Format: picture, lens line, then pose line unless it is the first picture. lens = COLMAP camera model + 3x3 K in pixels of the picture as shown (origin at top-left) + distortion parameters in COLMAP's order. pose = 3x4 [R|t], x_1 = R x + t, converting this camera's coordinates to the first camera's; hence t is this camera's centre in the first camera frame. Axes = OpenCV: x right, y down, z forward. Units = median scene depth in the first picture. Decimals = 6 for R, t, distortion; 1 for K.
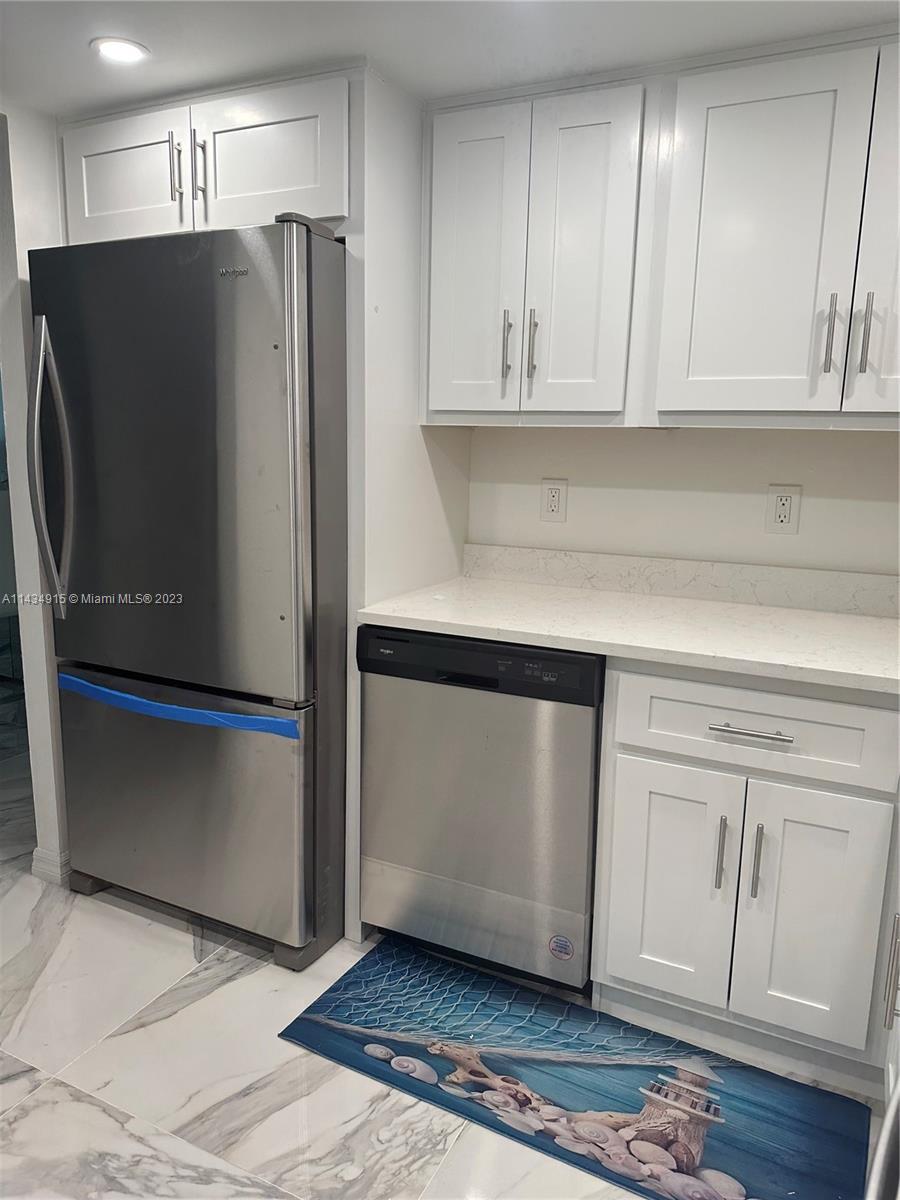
lens RADIAL K [[800.5, 0, 446.4], [0, 800.5, 598.4], [0, 0, 1]] dist [0.032813, -0.025455]
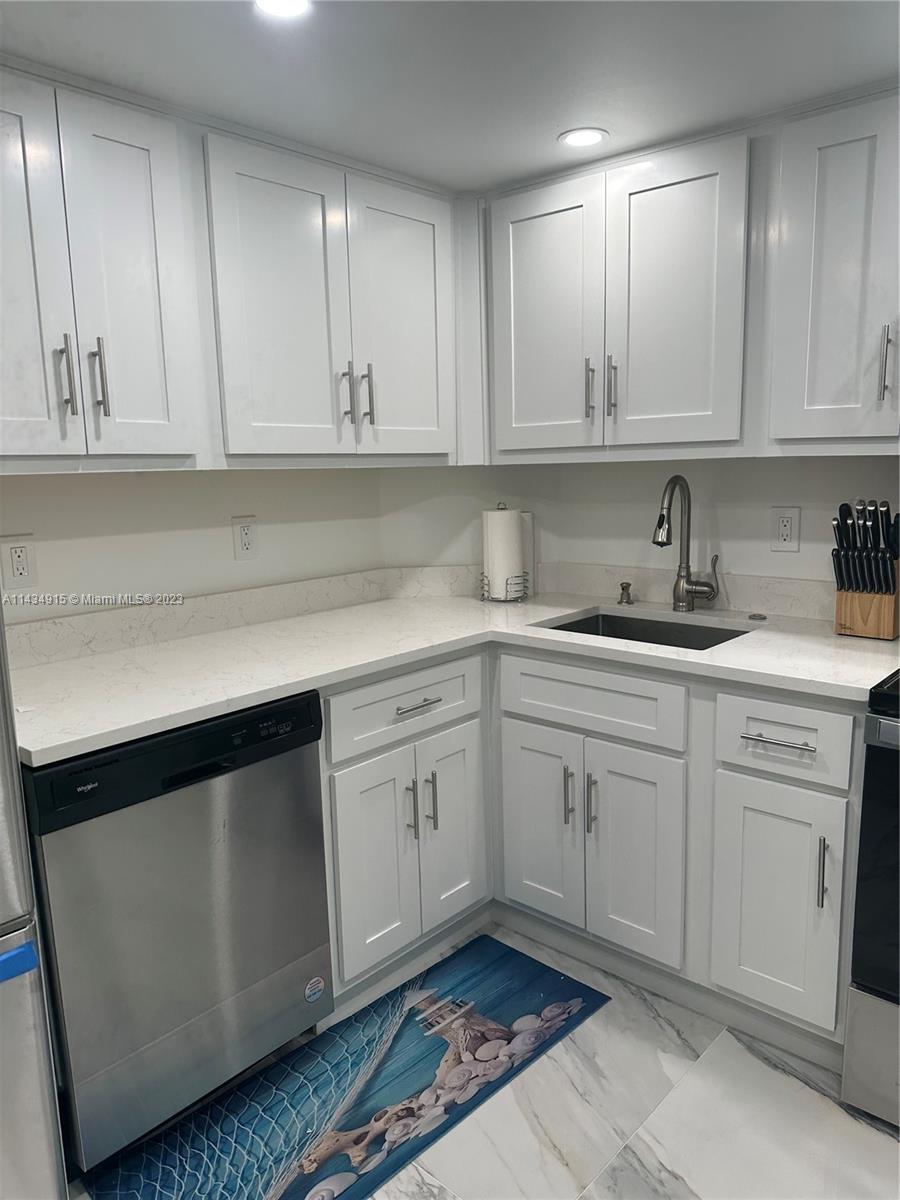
lens RADIAL K [[800.5, 0, 446.4], [0, 800.5, 598.4], [0, 0, 1]] dist [0.032813, -0.025455]
pose [[0.326948, -0.182565, 0.927240, -0.700910], [0.216312, 0.969572, 0.114628, -0.123830], [-0.919953, 0.163095, 0.356491, 0.453662]]
